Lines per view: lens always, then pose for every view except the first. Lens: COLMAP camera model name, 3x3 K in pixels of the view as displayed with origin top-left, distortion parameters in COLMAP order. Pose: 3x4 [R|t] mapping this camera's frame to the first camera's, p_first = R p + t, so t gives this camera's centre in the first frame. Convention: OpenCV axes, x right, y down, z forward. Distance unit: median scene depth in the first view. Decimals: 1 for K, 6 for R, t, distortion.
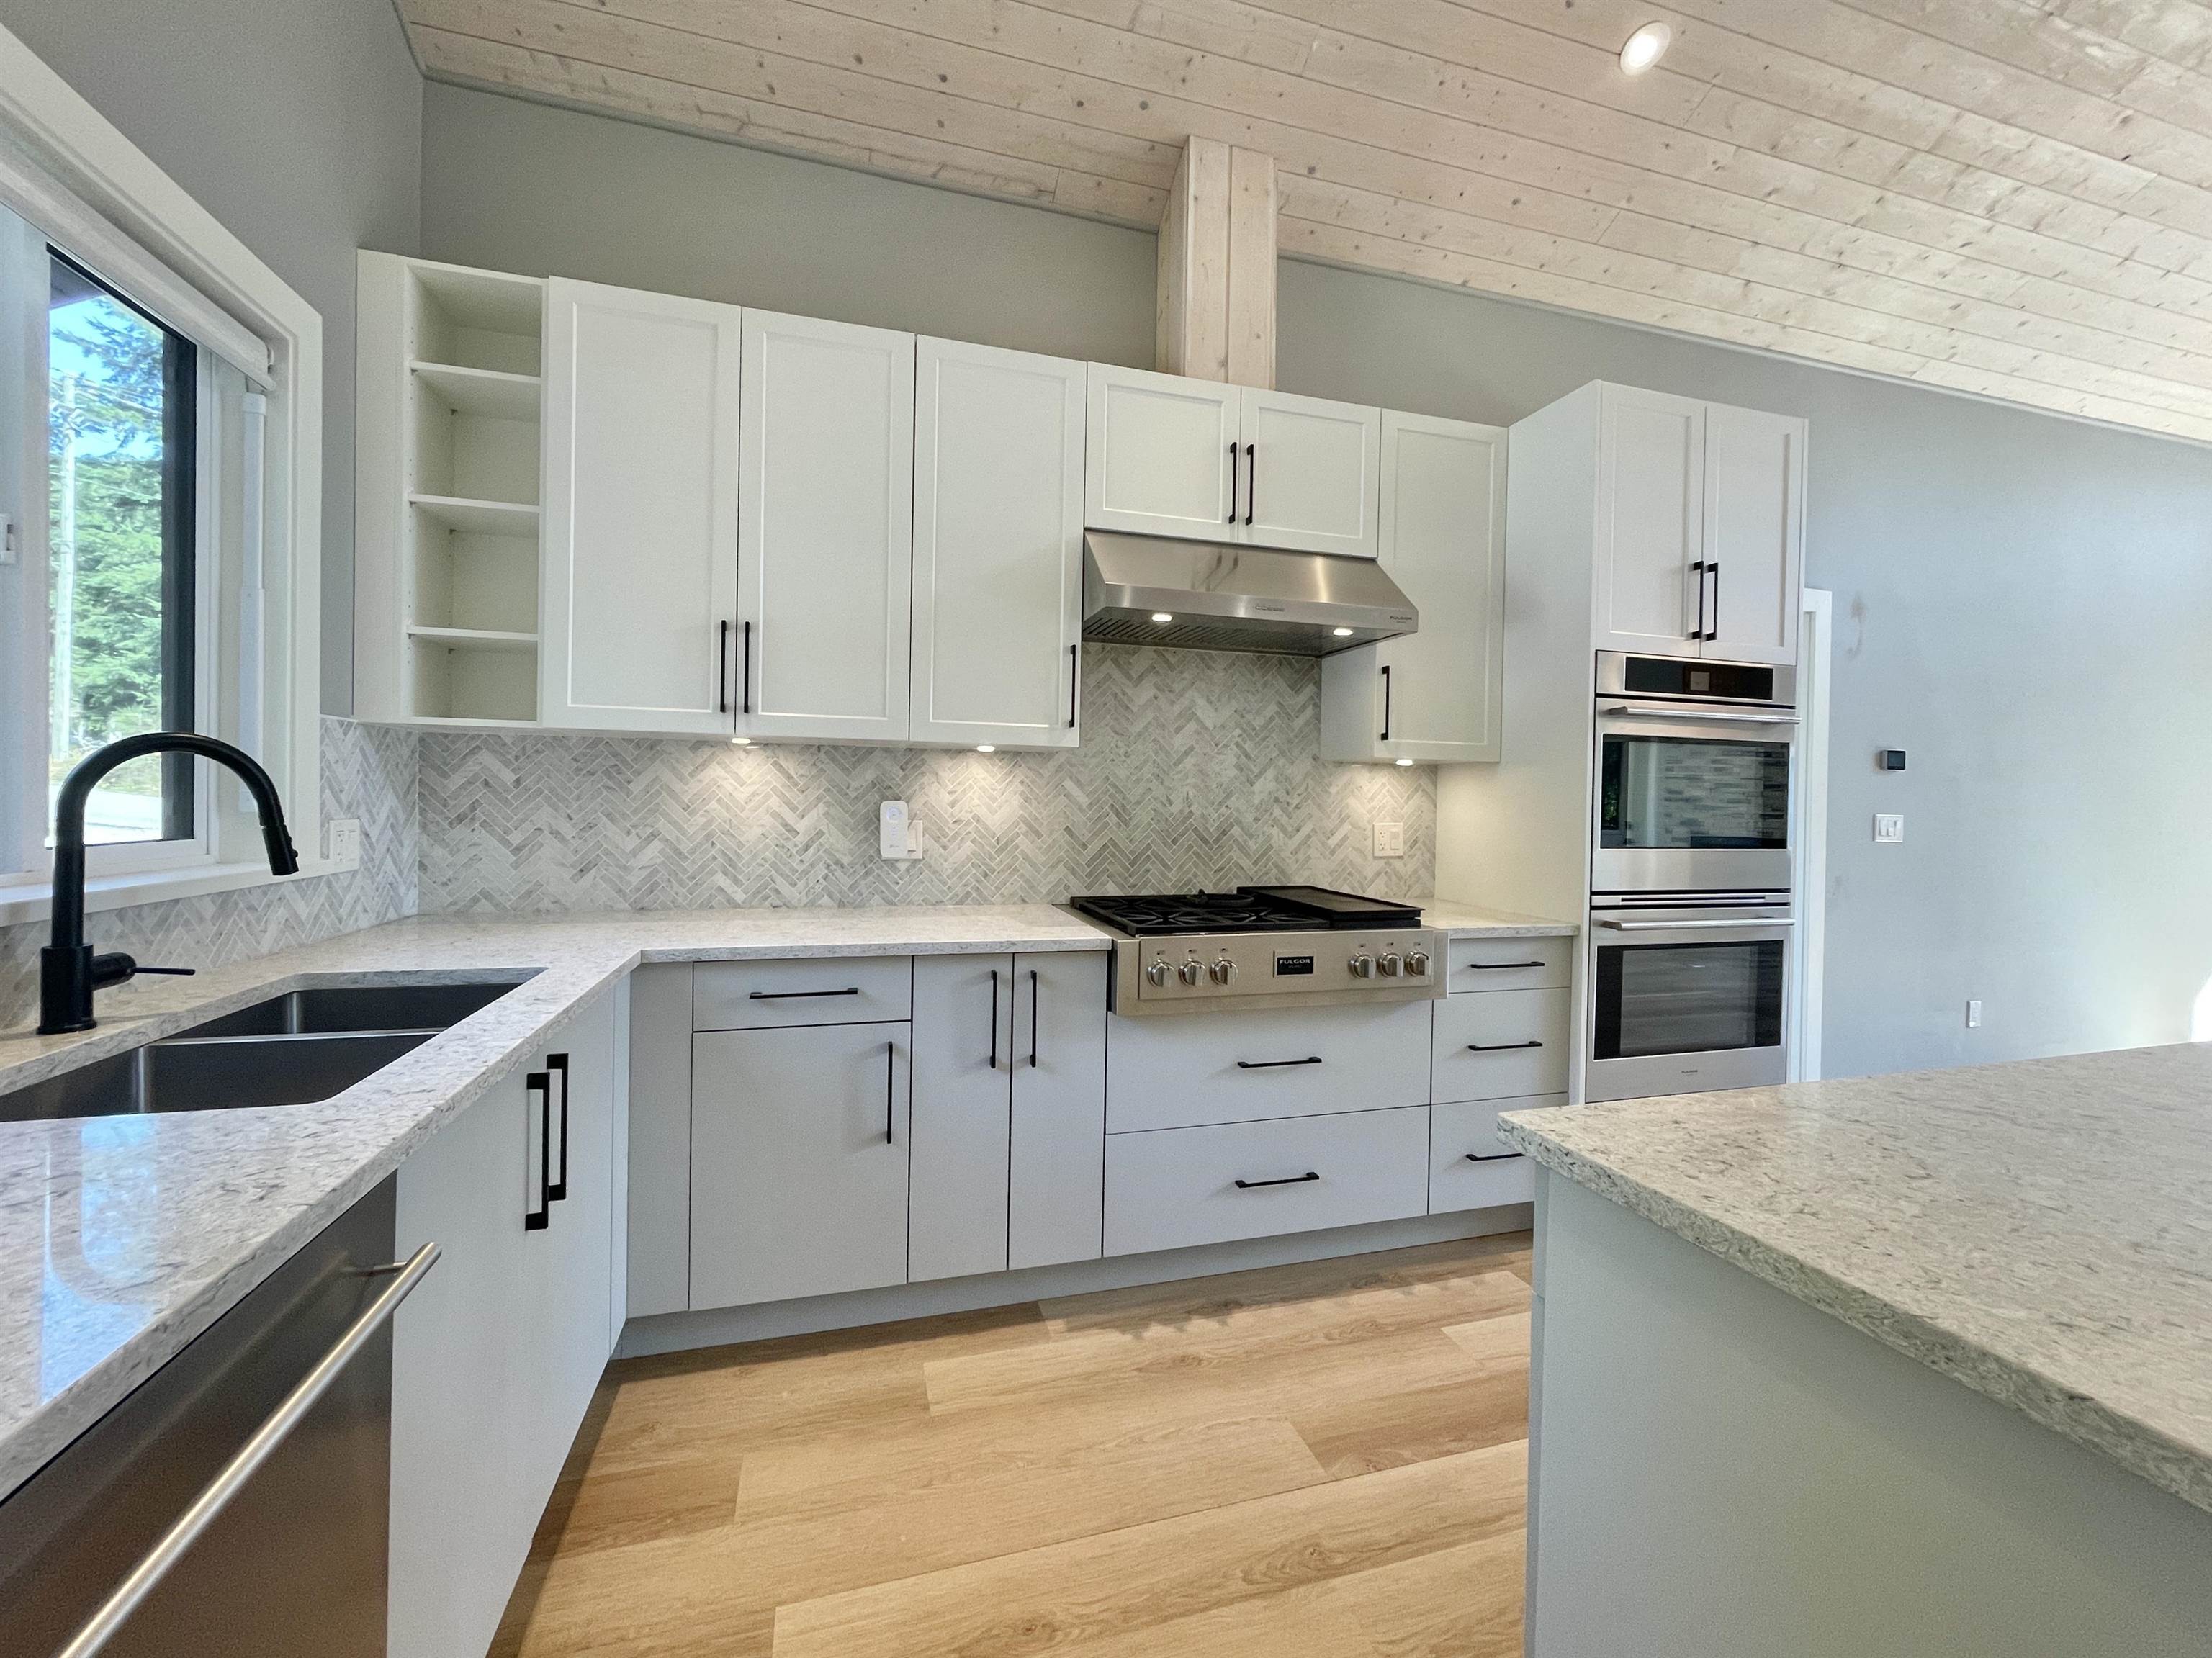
lens RADIAL K [[904.1, 0, 1118.1], [0, 904.1, 807.8], [0, 0, 1]] dist [-0.001661, -0.001769]
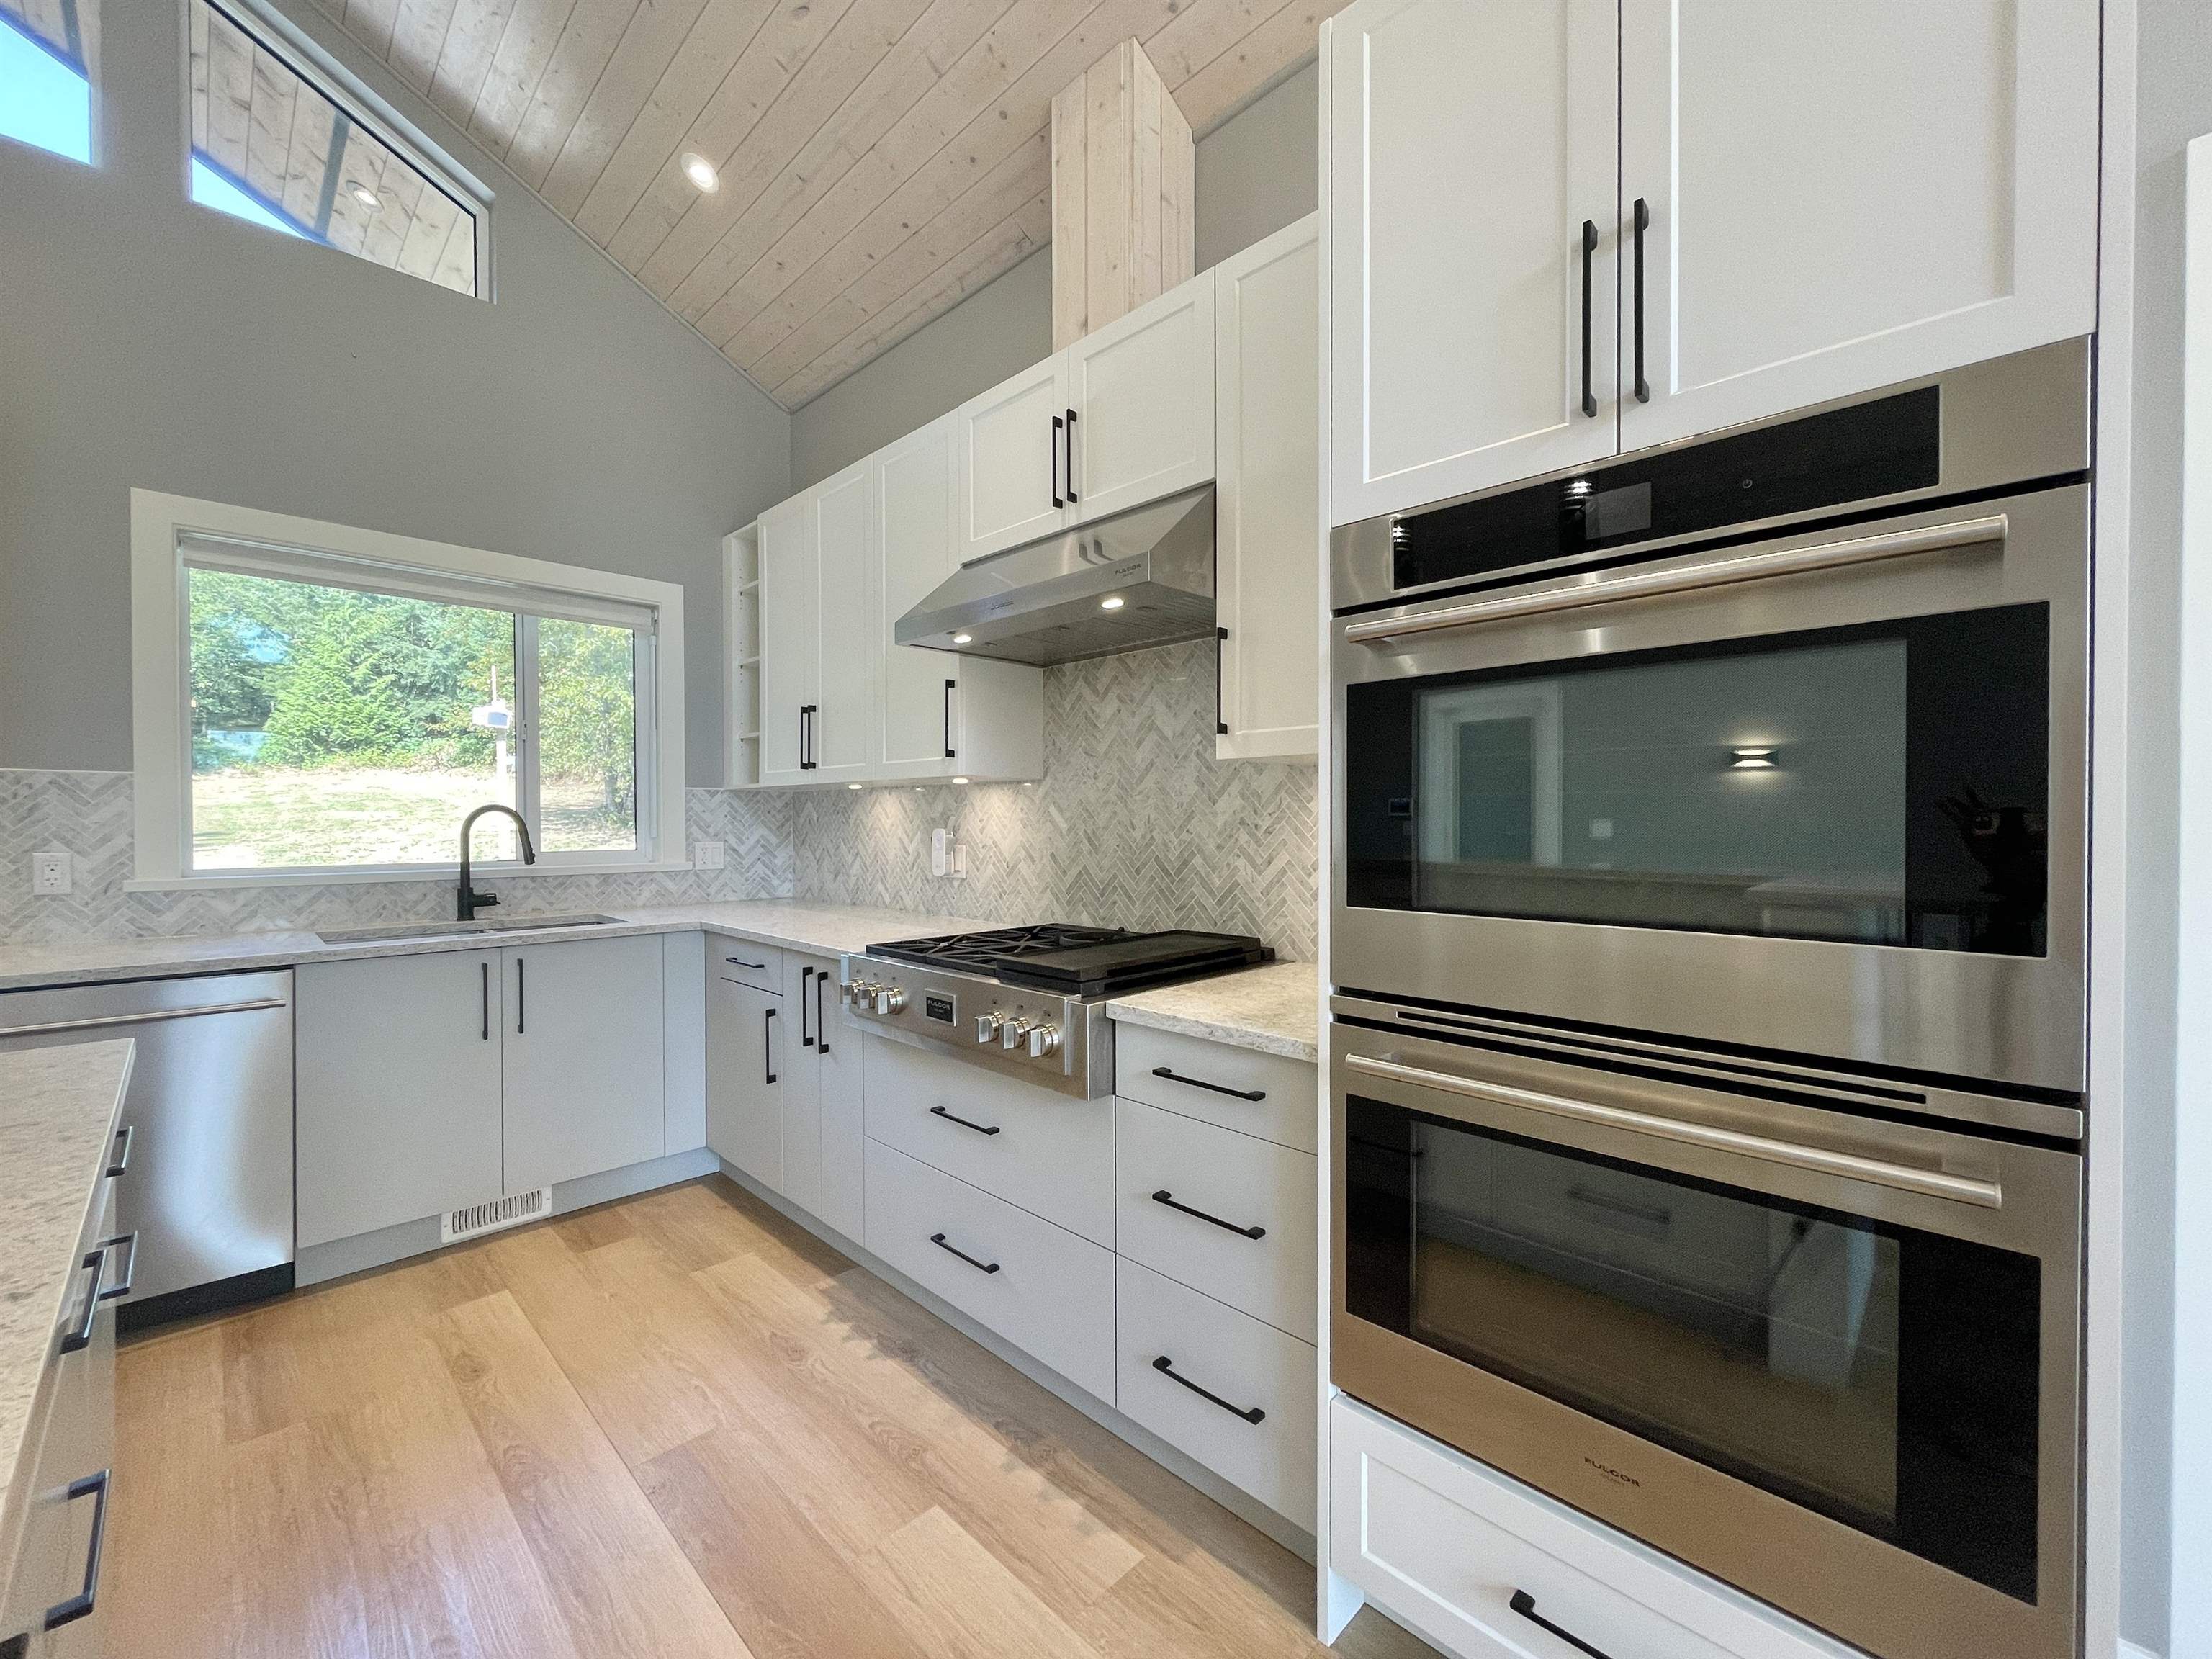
lens RADIAL K [[904.2, 0, 1113.9], [0, 904.2, 827.0], [0, 0, 1]] dist [-0.001661, -0.001769]
pose [[0.480148, -0.011828, -0.877108, 0.872290], [0.002334, 0.999923, -0.012206, 0.005048], [0.877185, 0.003813, 0.480138, 0.595126]]
